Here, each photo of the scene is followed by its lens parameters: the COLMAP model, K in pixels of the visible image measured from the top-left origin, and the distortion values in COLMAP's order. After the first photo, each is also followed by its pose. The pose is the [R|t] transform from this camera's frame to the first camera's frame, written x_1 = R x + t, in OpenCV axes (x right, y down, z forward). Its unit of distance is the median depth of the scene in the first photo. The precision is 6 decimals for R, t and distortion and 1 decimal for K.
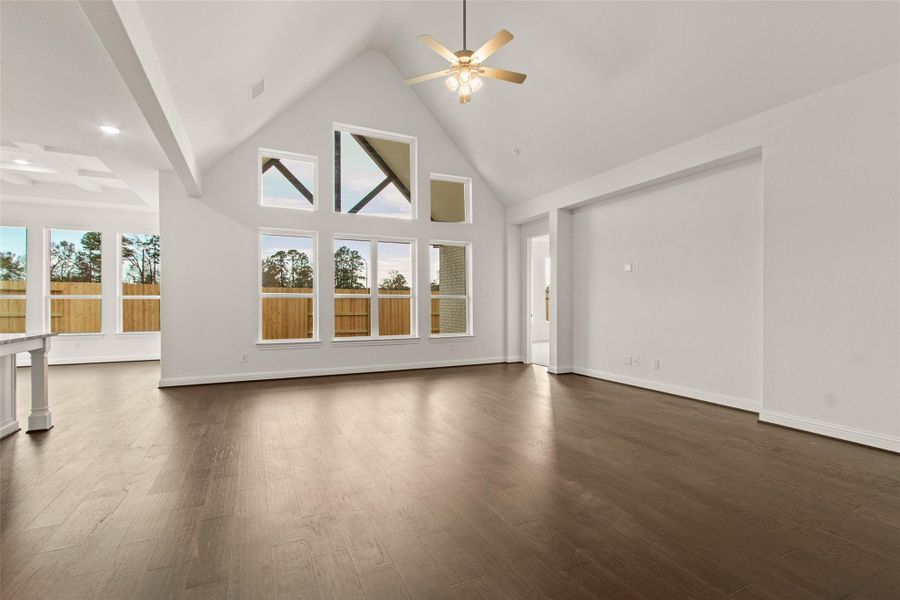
lens RADIAL K [[417.3, 0, 452.0], [0, 417.3, 302.9], [0, 0, 1]] dist [0.006003, -0.002303]
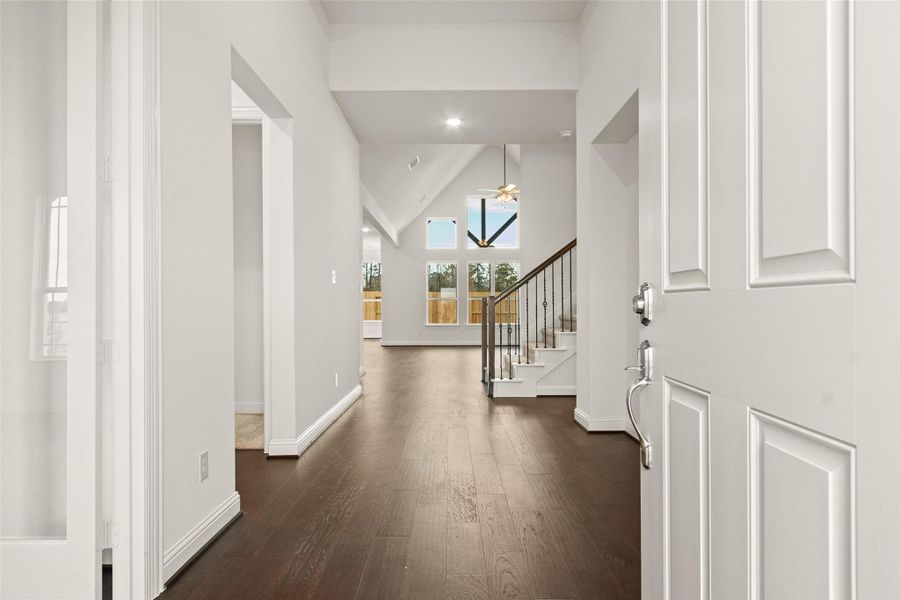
lens RADIAL K [[417.3, 0, 452.8], [0, 417.3, 302.0], [0, 0, 1]] dist [0.006003, -0.002303]
pose [[0.907942, 0.006553, -0.419045, 0.430430], [-0.007796, 0.999969, -0.001254, -0.002843], [0.419023, 0.004406, 0.907965, -0.645076]]
